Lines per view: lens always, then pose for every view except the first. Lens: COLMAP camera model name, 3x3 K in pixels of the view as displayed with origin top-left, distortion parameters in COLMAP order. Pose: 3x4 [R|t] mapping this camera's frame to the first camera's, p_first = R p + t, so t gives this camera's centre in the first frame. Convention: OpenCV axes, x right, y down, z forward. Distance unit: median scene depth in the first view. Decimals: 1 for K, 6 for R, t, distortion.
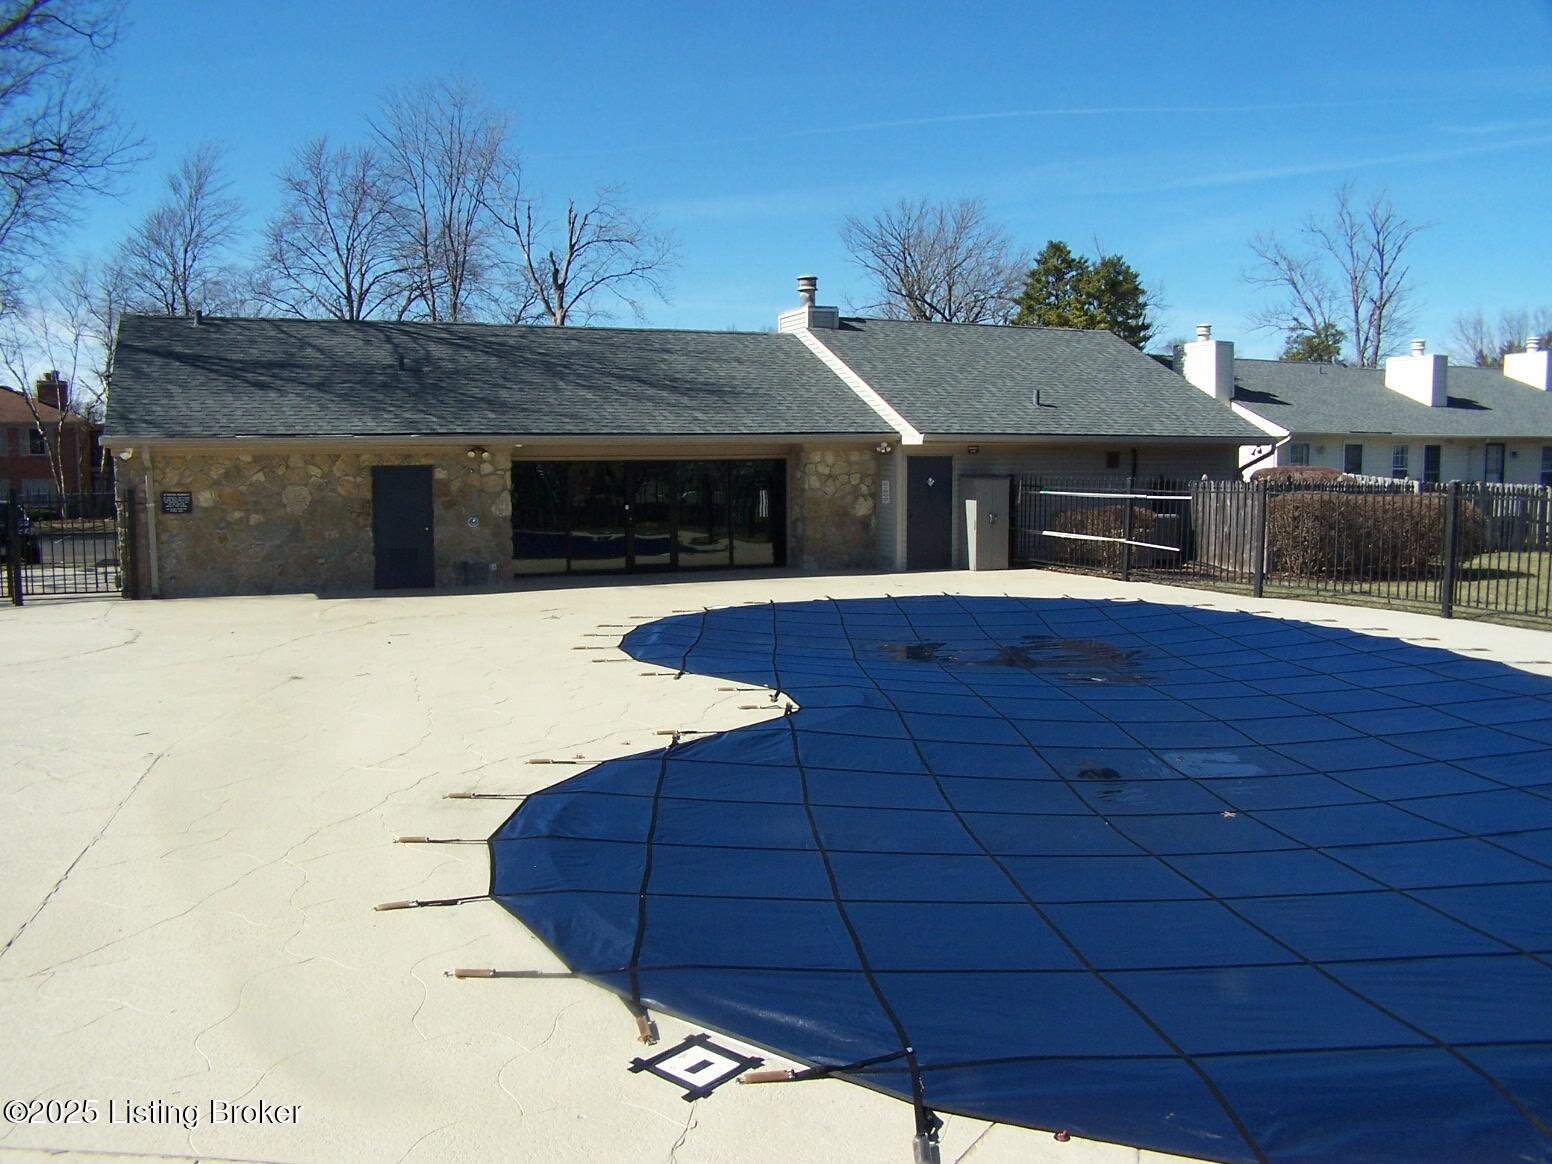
lens RADIAL K [[1284.5, 0, 776.0], [0, 1284.5, 582.0], [0, 0, 1]] dist [-0.148411, 0.110647]
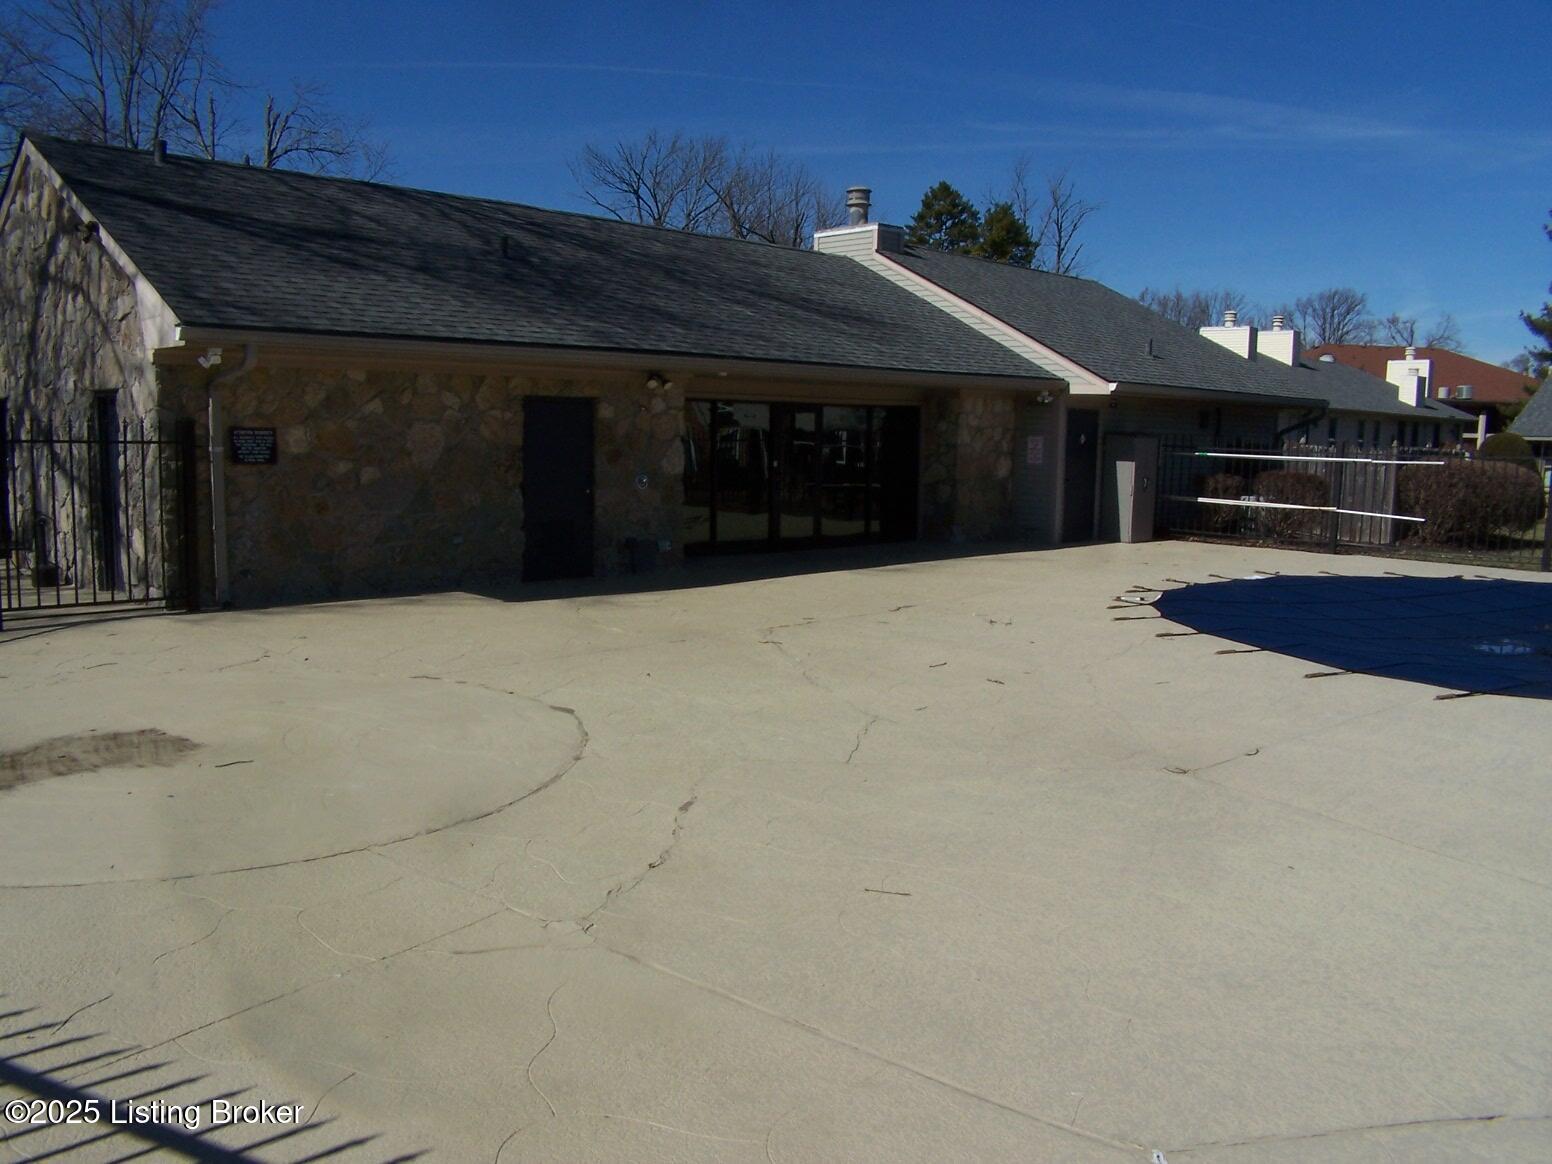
lens RADIAL K [[1284.5, 0, 776.0], [0, 1284.5, 582.0], [0, 0, 1]] dist [-0.148411, 0.110647]
pose [[0.927341, -0.023837, 0.373458, -0.438342], [0.014057, 0.999484, 0.028889, -0.011678], [-0.373954, -0.021540, 0.927197, 0.326292]]
